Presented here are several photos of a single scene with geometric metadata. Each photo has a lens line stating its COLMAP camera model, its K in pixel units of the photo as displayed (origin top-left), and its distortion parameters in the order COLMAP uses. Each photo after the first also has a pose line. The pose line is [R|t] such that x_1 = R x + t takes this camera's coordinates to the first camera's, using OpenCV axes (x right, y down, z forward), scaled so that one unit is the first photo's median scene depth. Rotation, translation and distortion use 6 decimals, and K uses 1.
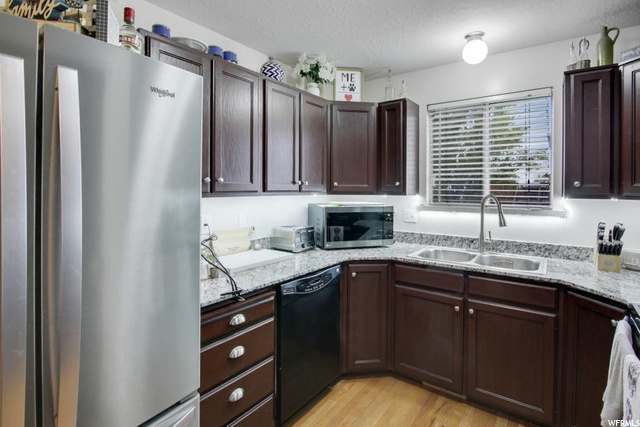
lens RADIAL K [[324.2, 0, 310.9], [0, 324.2, 189.1], [0, 0, 1]] dist [-0.024266, 0.001429]
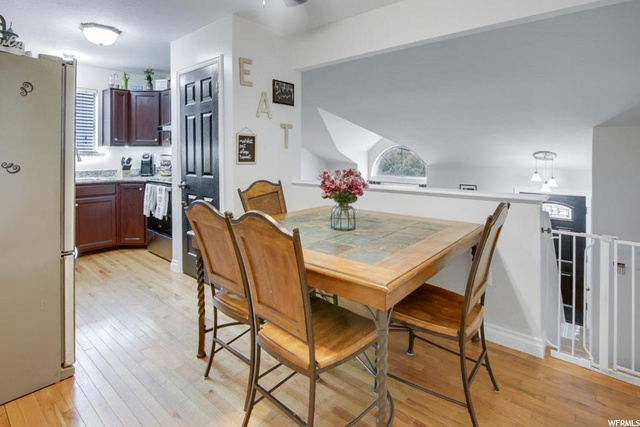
lens RADIAL K [[324.2, 0, 314.2], [0, 324.2, 154.4], [0, 0, 1]] dist [-0.024266, 0.001429]
pose [[0.050001, -0.011980, 0.998677, -1.156237], [0.001736, 0.999928, 0.011908, 0.054473], [-0.998748, 0.001139, 0.050018, -0.432060]]
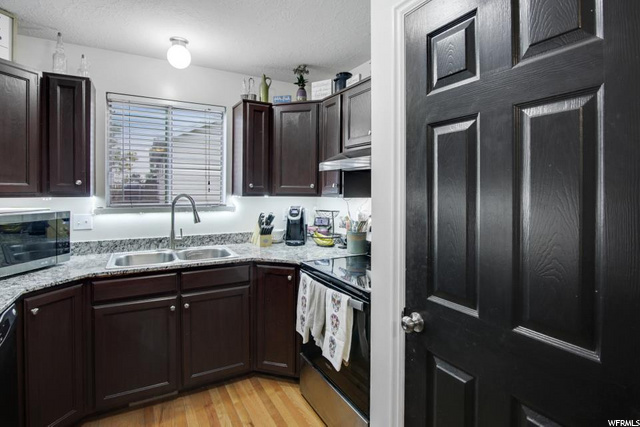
lens RADIAL K [[324.2, 0, 317.4], [0, 324.2, 193.3], [0, 0, 1]] dist [-0.024266, 0.001429]
pose [[0.395935, -0.012472, 0.918194, -0.261925], [-0.002218, 0.999892, 0.014538, -0.003110], [-0.918276, -0.007793, 0.395864, 0.173058]]
